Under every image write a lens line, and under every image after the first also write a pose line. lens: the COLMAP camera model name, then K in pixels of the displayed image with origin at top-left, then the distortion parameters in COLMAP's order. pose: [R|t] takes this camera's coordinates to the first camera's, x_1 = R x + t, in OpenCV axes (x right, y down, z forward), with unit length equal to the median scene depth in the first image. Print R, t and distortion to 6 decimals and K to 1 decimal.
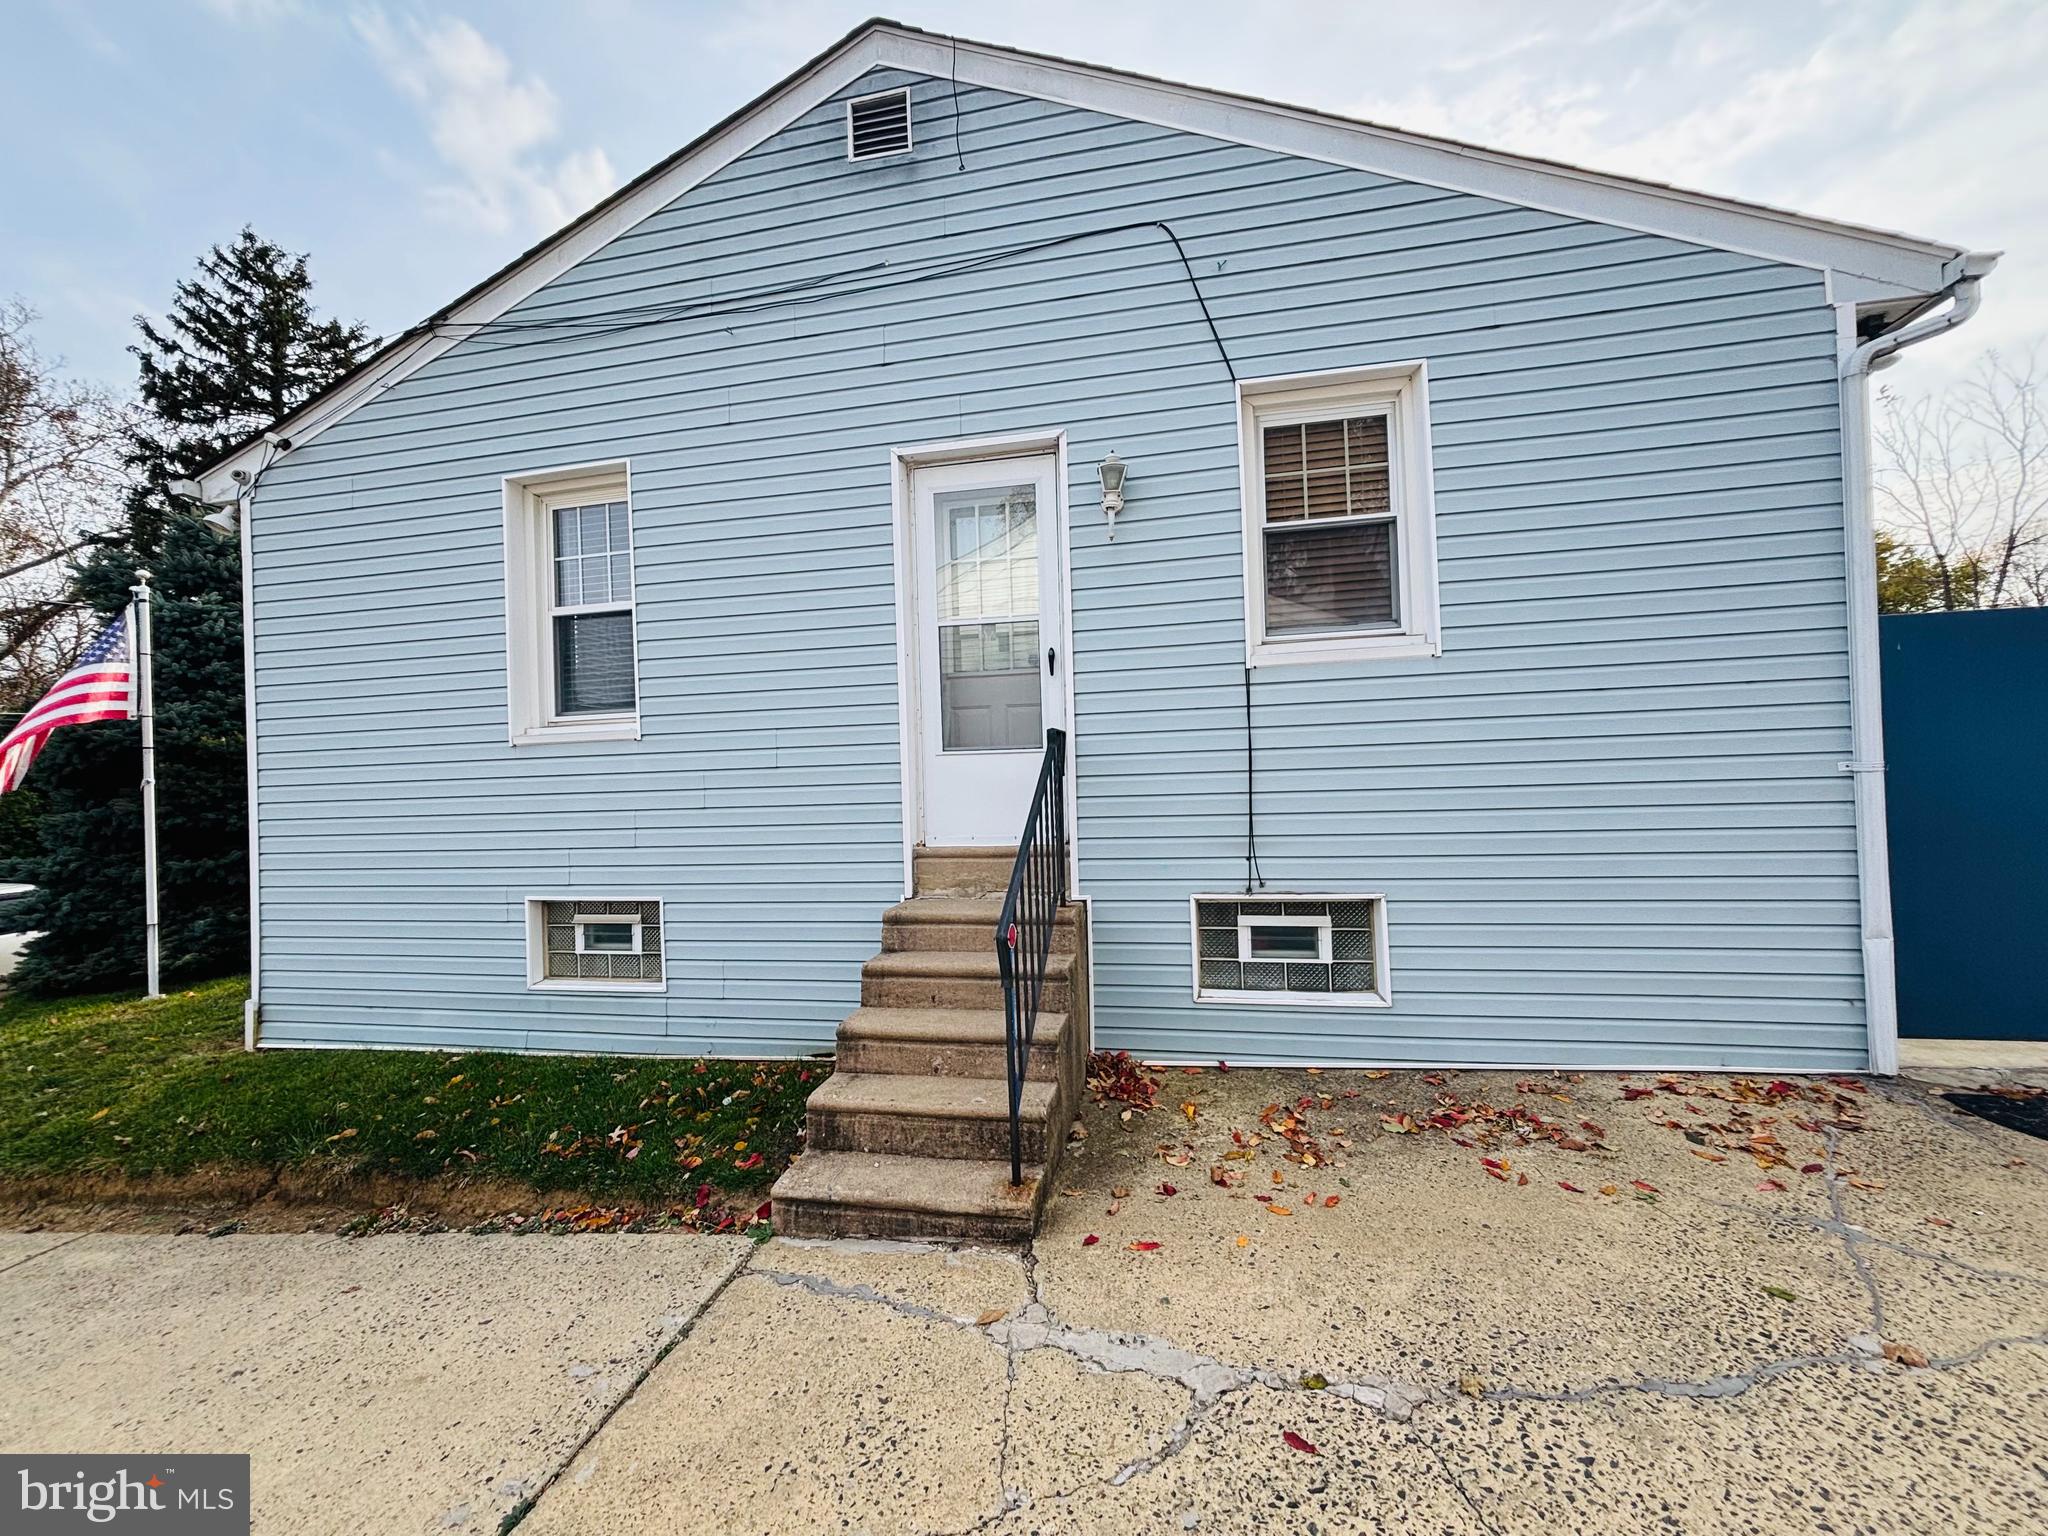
lens RADIAL K [[827.0, 0, 1024.5], [0, 827.0, 770.0], [0, 0, 1]] dist [-0.015843, 0.008081]
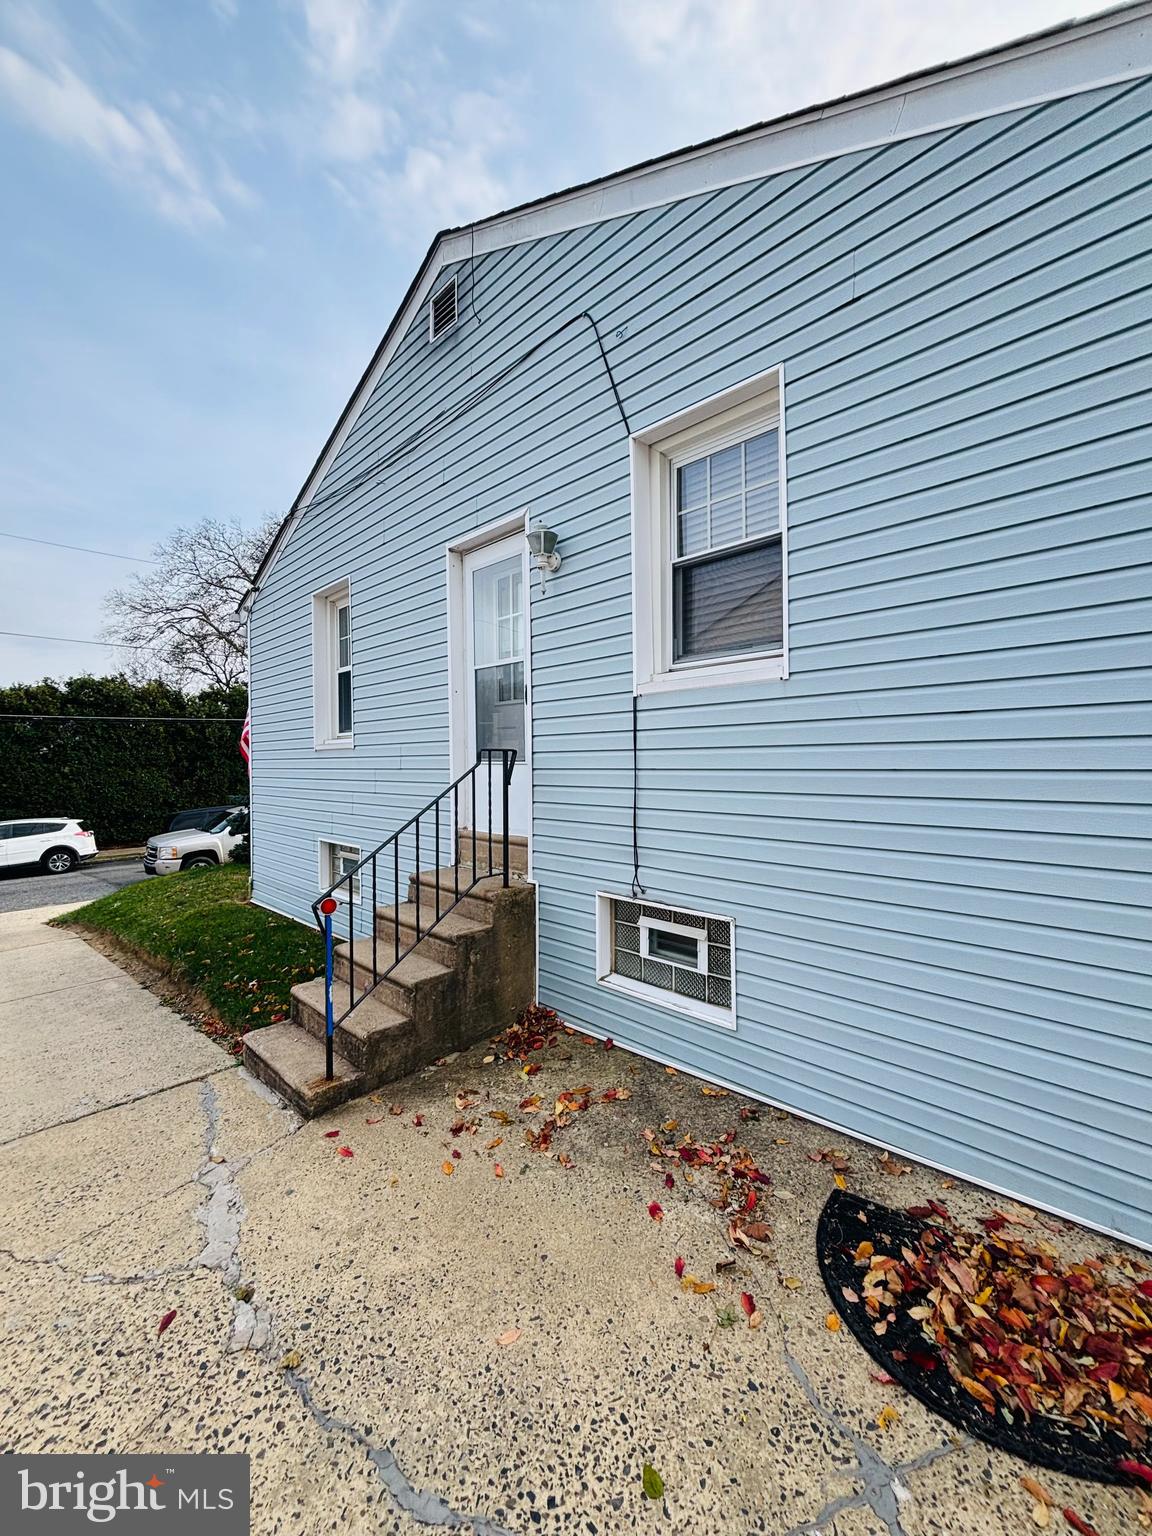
lens RADIAL K [[617.8, 0, 576.0], [0, 617.8, 768.0], [0, 0, 1]] dist [-0.001703, -0.000209]
pose [[0.836569, 0.031147, -0.546976, 0.661683], [-0.017024, 0.999378, 0.030870, -0.051230], [0.547598, -0.016513, 0.836579, 0.258774]]
